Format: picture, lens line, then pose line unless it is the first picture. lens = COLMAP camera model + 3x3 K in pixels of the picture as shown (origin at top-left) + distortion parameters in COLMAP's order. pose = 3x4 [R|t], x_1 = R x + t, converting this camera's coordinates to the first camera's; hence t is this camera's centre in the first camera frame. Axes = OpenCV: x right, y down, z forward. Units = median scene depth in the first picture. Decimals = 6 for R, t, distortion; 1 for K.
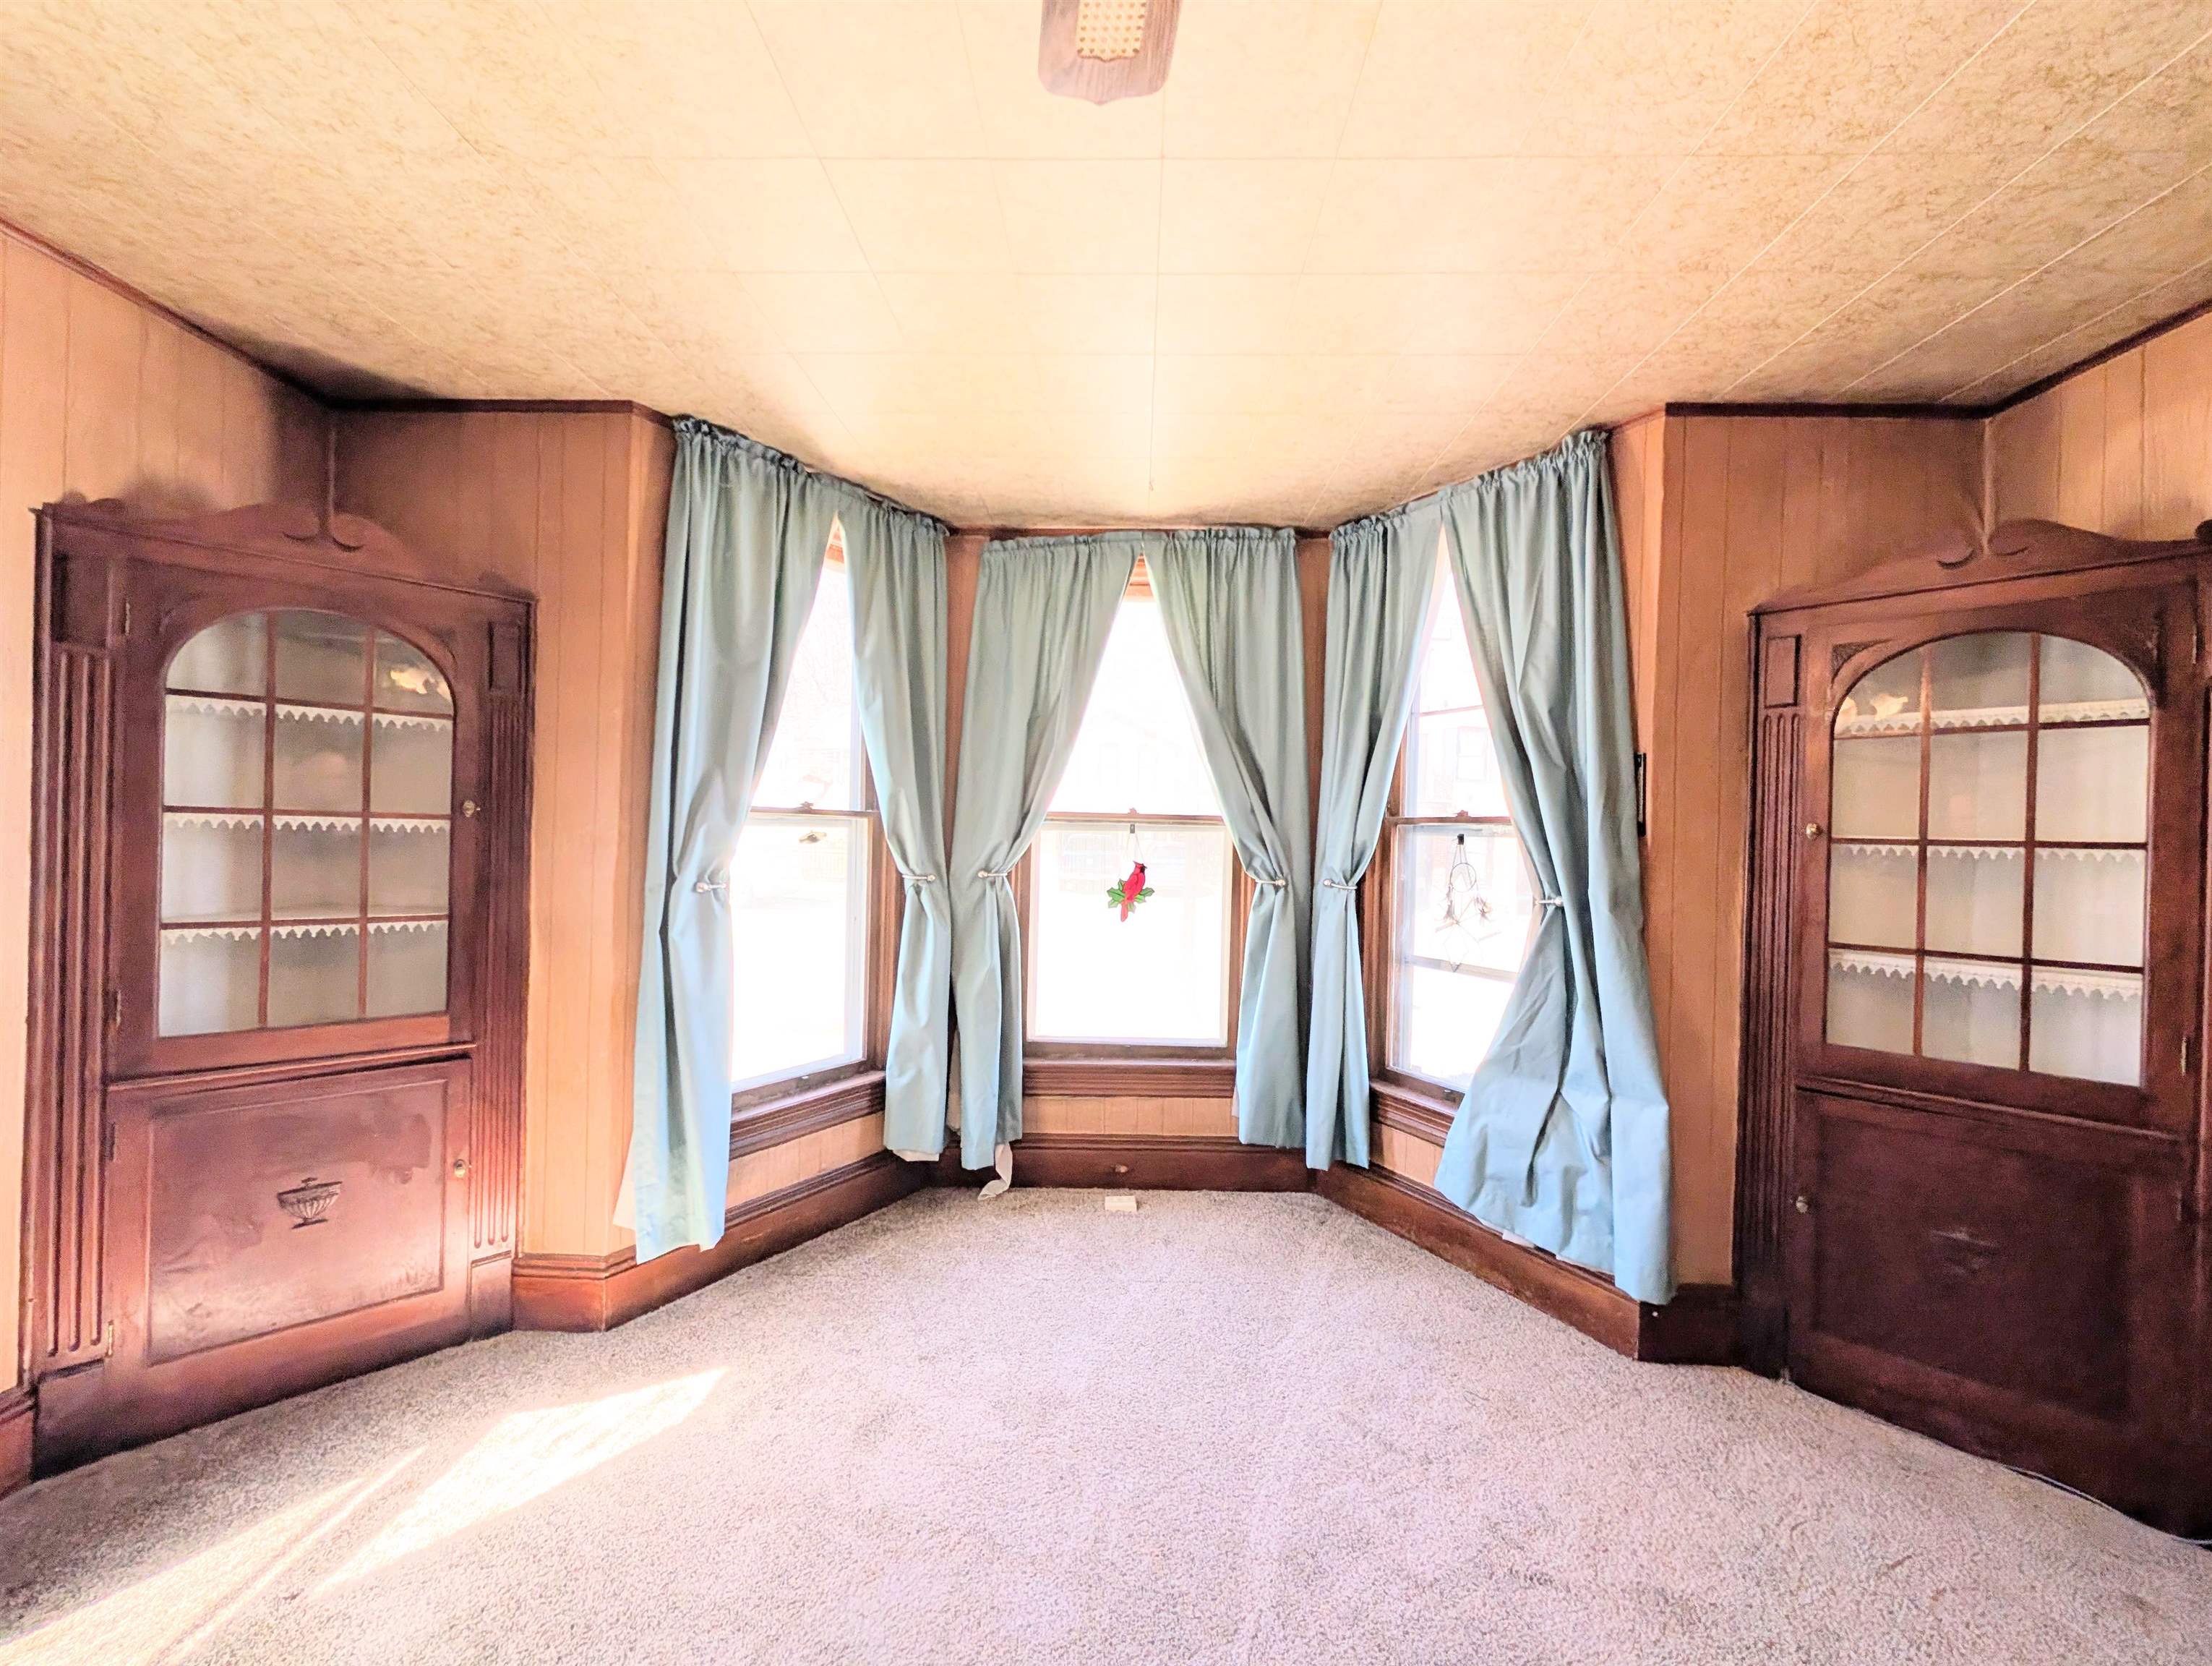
lens RADIAL K [[828.1, 0, 1113.5], [0, 828.1, 836.4], [0, 0, 1]] dist [-0.000662, 0.000204]
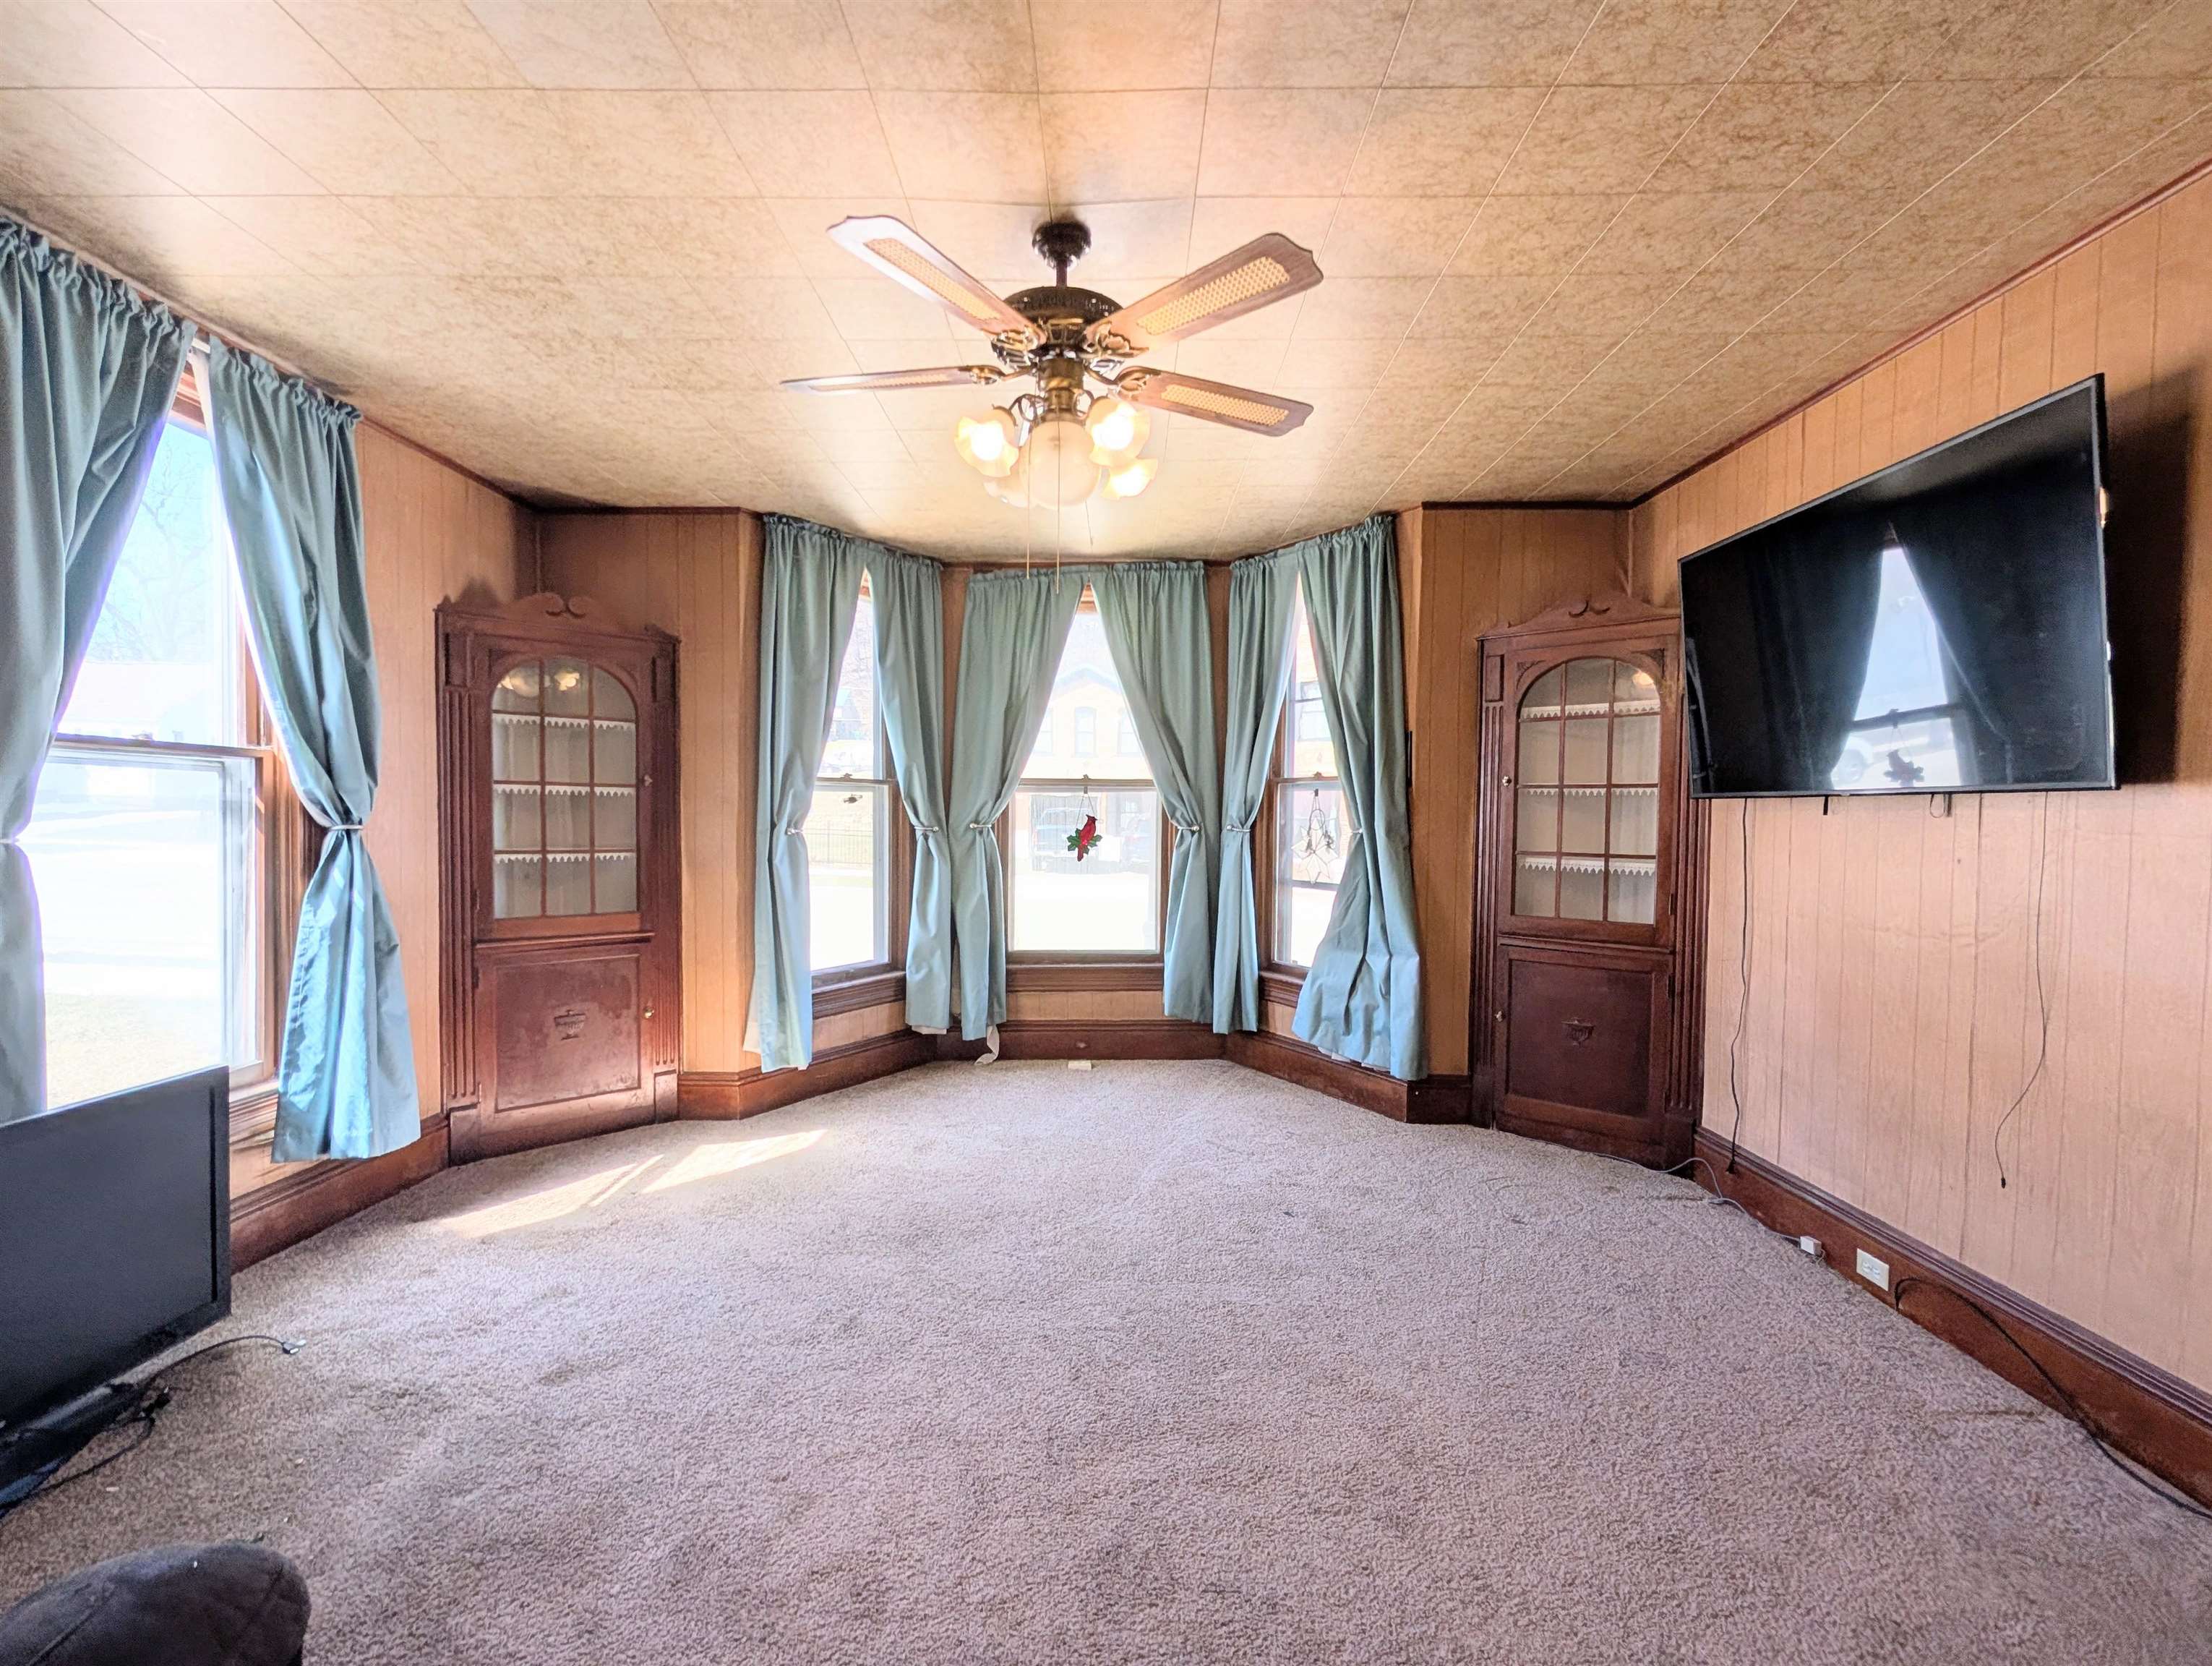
lens RADIAL K [[949.6, 0, 1092.3], [0, 949.6, 839.7], [0, 0, 1]] dist [-0.000286, 0.000058]
pose [[0.999880, -0.015249, -0.002642, 0.050990], [0.015320, 0.999450, 0.029406, 0.035343], [0.002193, -0.029443, 0.999564, -0.717599]]
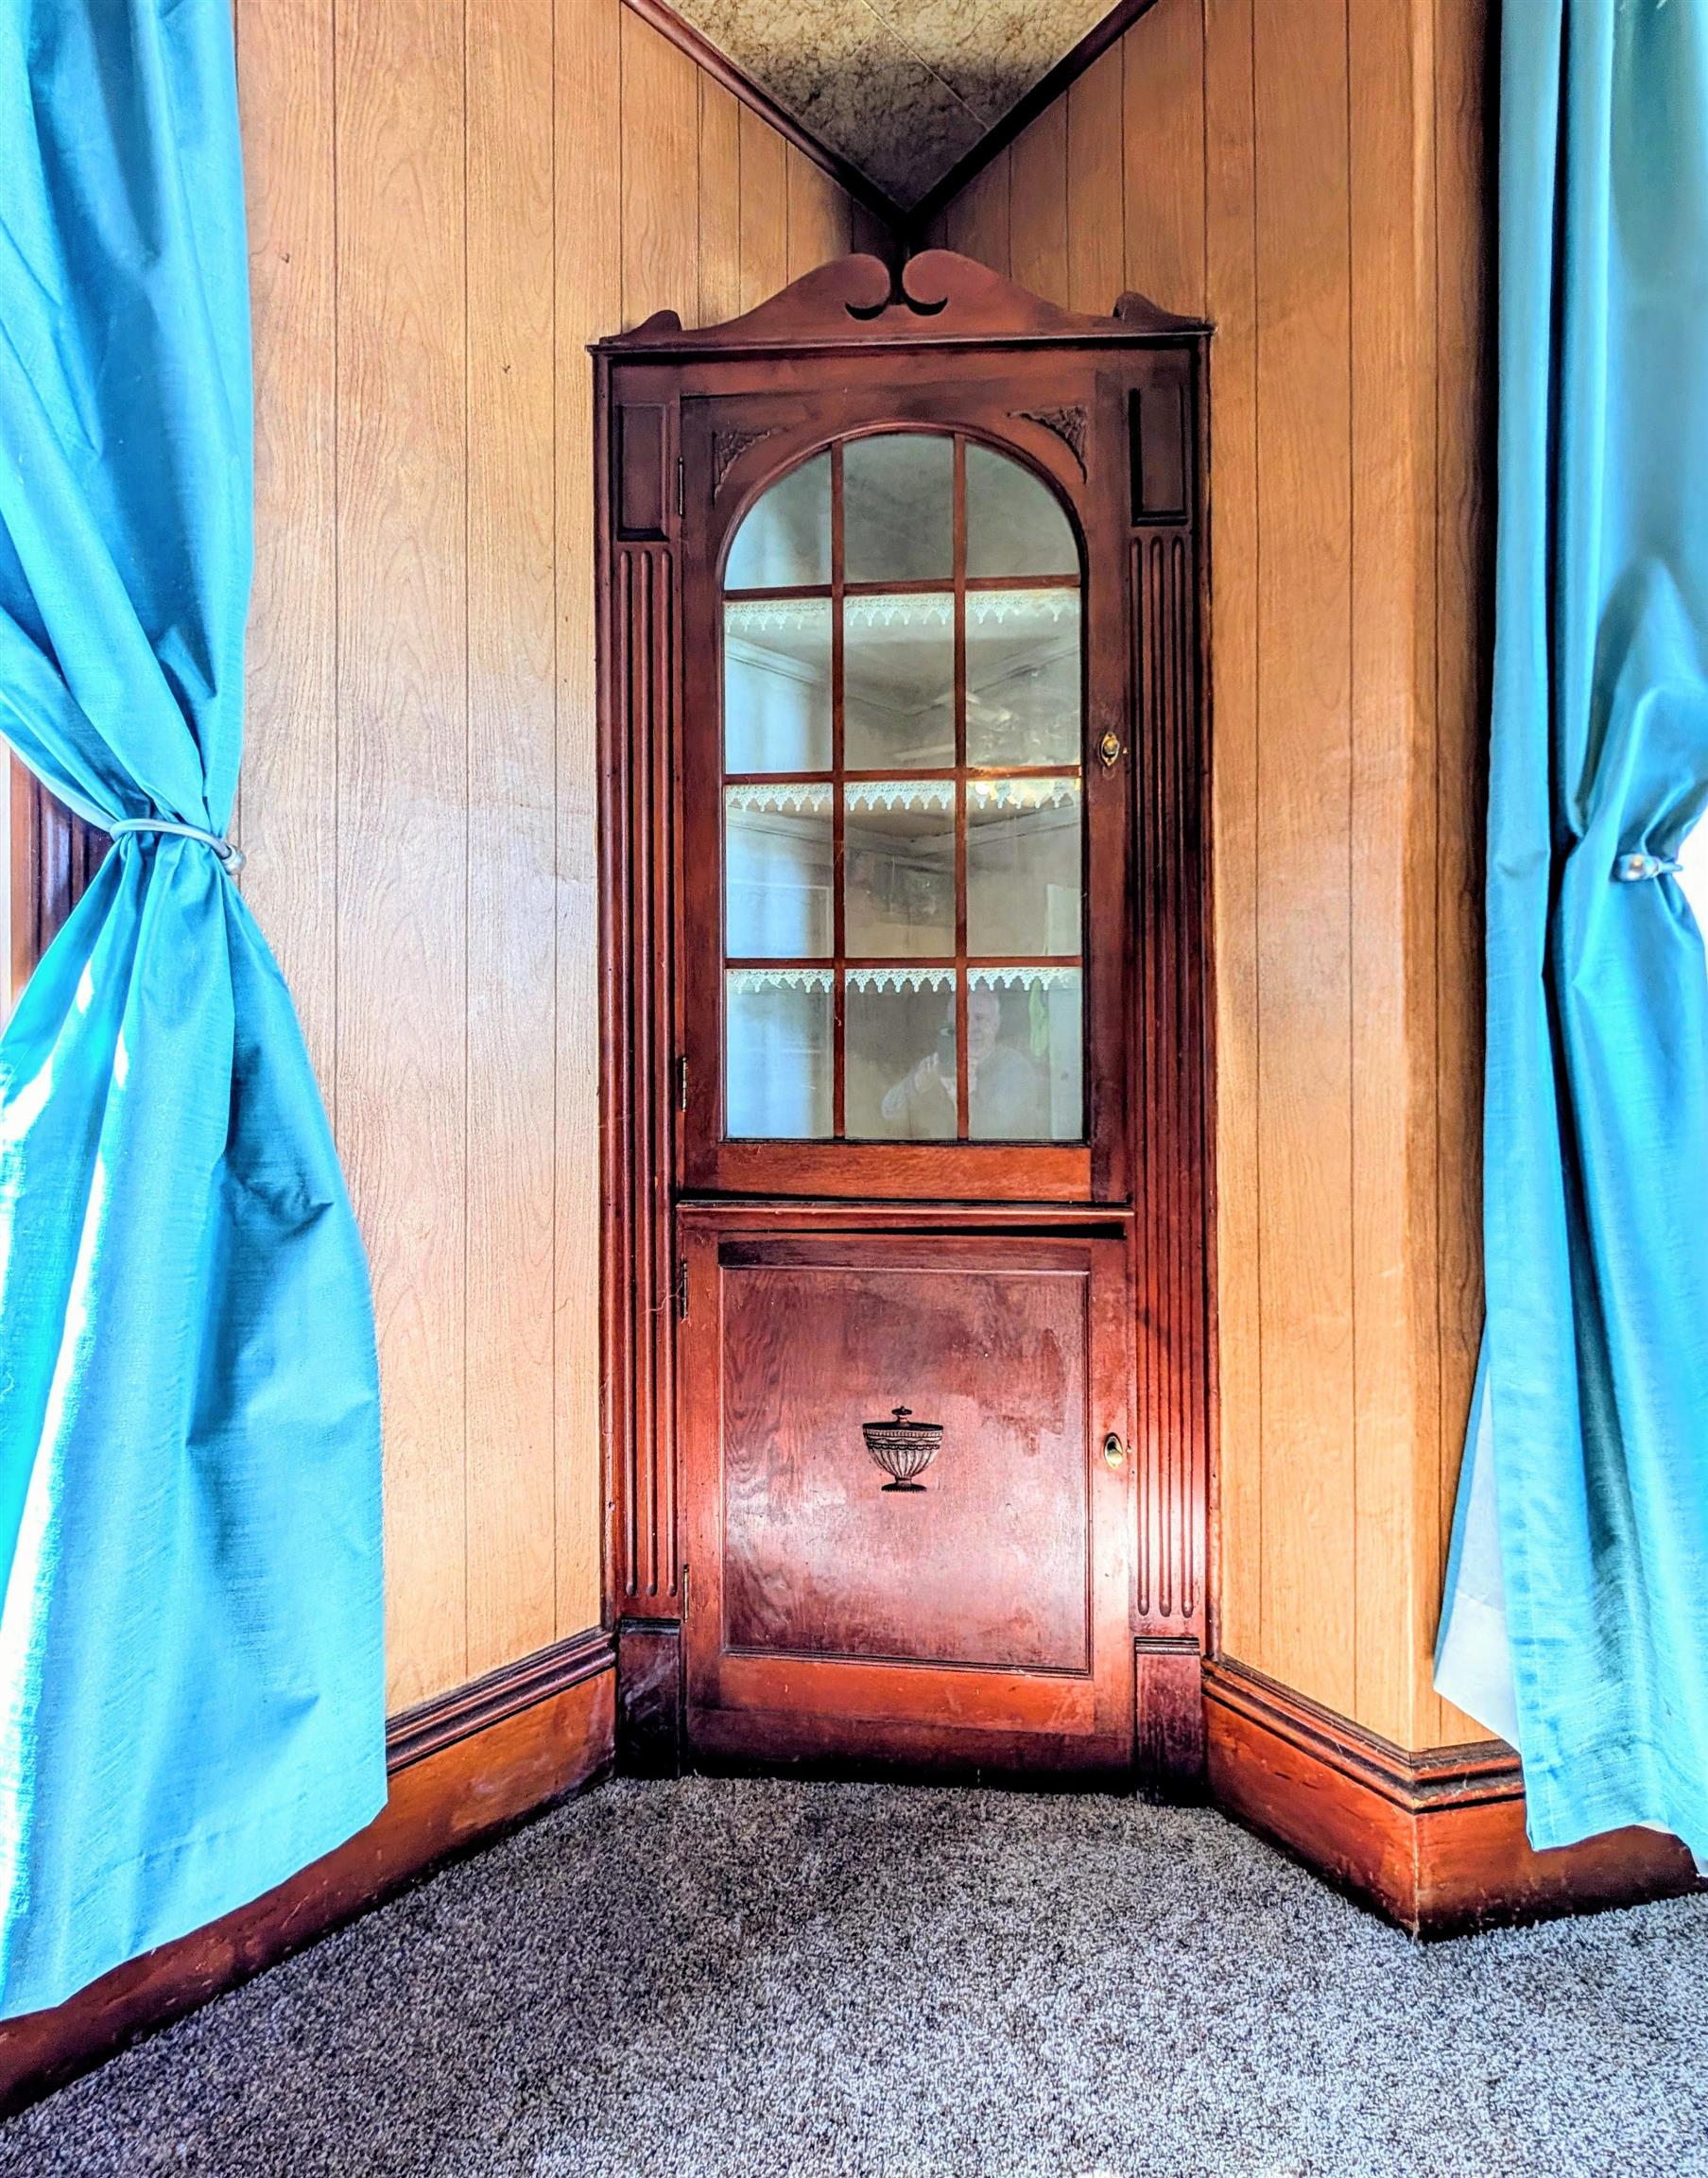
lens RADIAL K [[911.0, 0, 856.4], [0, 911.0, 1039.0], [0, 0, 1]] dist [-0.000180, -0.000155]
pose [[0.675918, -0.029362, -0.736391, -0.442262], [0.020768, 0.999568, -0.020793, 0.143753], [0.736684, -0.001239, 0.676236, 0.467365]]
